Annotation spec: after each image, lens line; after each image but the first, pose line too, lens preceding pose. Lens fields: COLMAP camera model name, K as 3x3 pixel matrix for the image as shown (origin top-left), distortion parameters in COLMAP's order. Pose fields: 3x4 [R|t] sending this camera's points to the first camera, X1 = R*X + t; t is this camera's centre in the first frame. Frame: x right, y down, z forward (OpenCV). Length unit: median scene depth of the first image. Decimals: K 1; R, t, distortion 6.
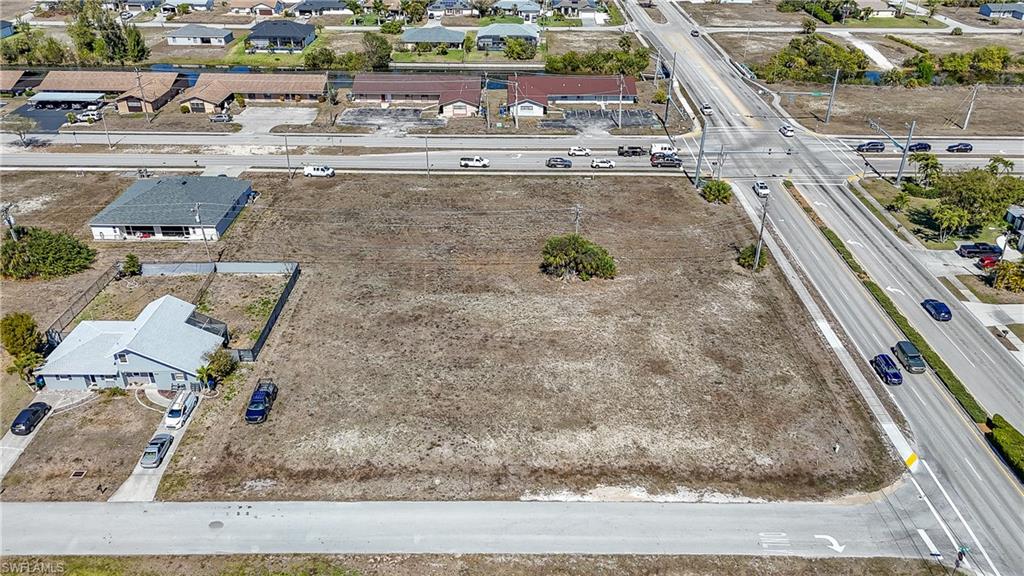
lens RADIAL K [[758.2, 0, 507.2], [0, 758.2, 284.9], [0, 0, 1]] dist [0.071773, -0.083561]
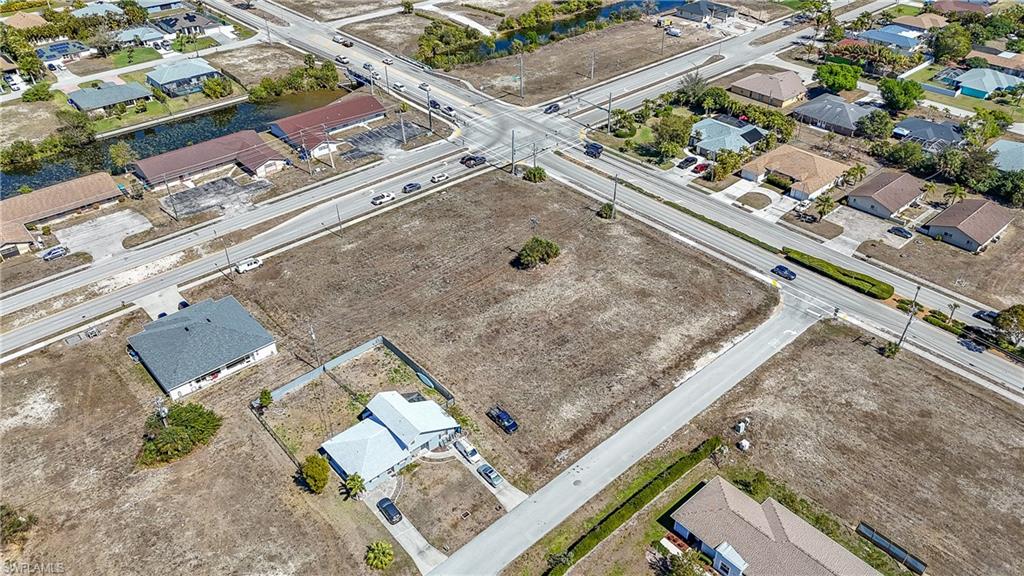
lens RADIAL K [[758.2, 0, 507.2], [0, 758.2, 284.9], [0, 0, 1]] dist [0.071773, -0.083561]
pose [[0.744731, -0.391091, 0.540762, -0.568811], [0.338335, 0.919701, 0.199198, -0.212746], [-0.575244, 0.034610, 0.817250, -0.122560]]
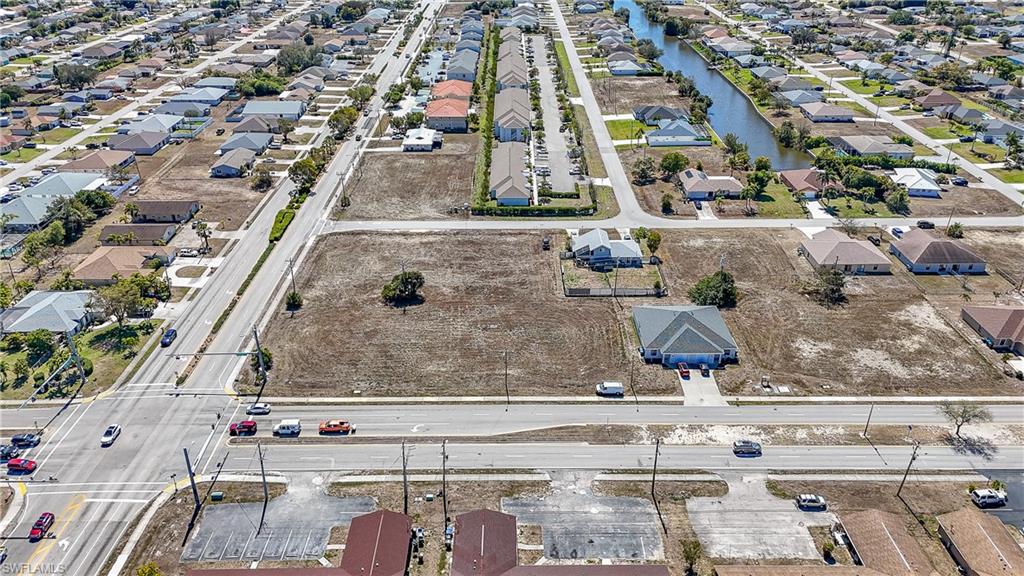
lens RADIAL K [[758.2, 0, 507.2], [0, 758.2, 284.9], [0, 0, 1]] dist [0.071773, -0.083561]
pose [[-0.999939, 0.000254, -0.011017, -0.090358], [-0.009091, 0.546066, 0.837693, -1.091864], [0.006229, 0.837742, -0.546031, 1.426739]]
